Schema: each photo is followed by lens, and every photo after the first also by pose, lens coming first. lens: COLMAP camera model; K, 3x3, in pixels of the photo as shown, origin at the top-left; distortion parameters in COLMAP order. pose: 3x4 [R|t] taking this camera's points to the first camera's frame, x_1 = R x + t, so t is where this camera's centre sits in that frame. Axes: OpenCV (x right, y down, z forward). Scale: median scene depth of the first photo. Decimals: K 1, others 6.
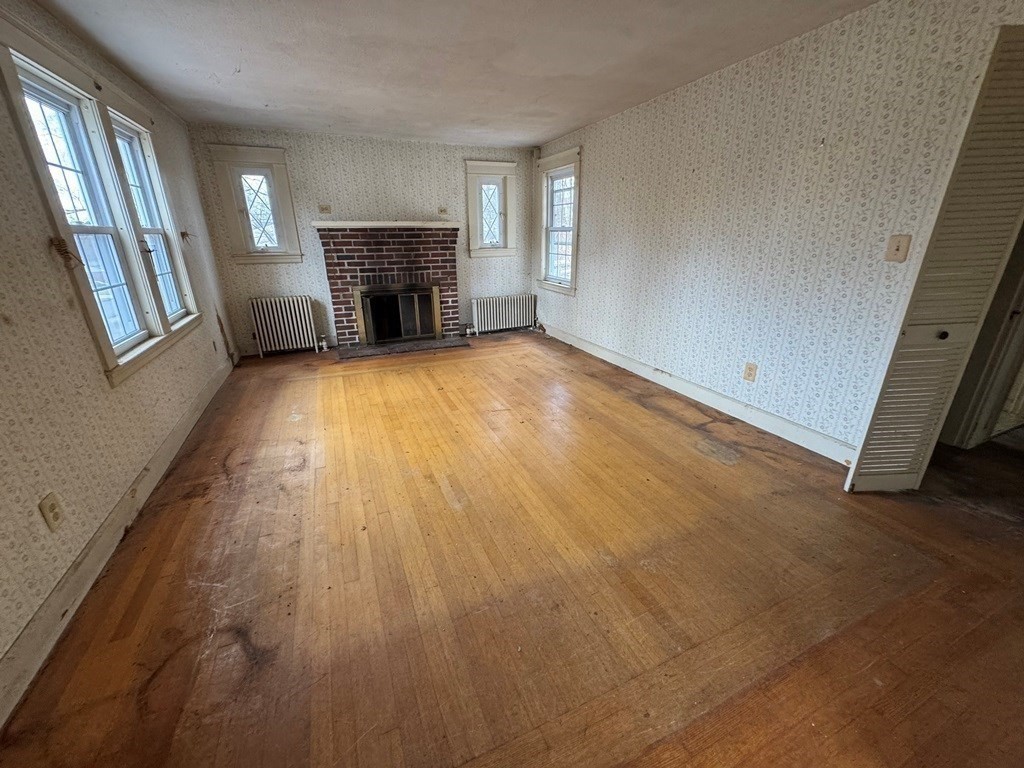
lens RADIAL K [[409.2, 0, 510.5], [0, 409.2, 382.1], [0, 0, 1]] dist [-0.001424, -0.000297]
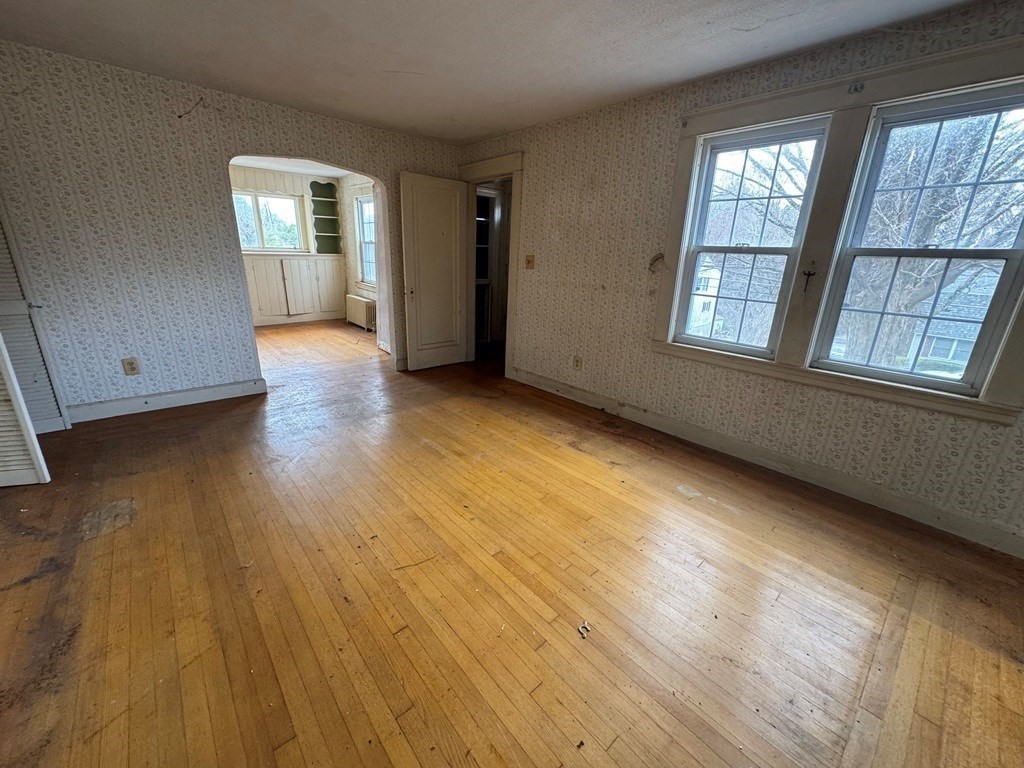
lens RADIAL K [[409.2, 0, 510.5], [0, 409.2, 382.1], [0, 0, 1]] dist [-0.001424, -0.000297]
pose [[-0.950853, 0.074893, -0.300449, -0.000520], [-0.125285, 0.794281, 0.594492, -0.608044], [0.283164, 0.602916, -0.745862, 1.699788]]
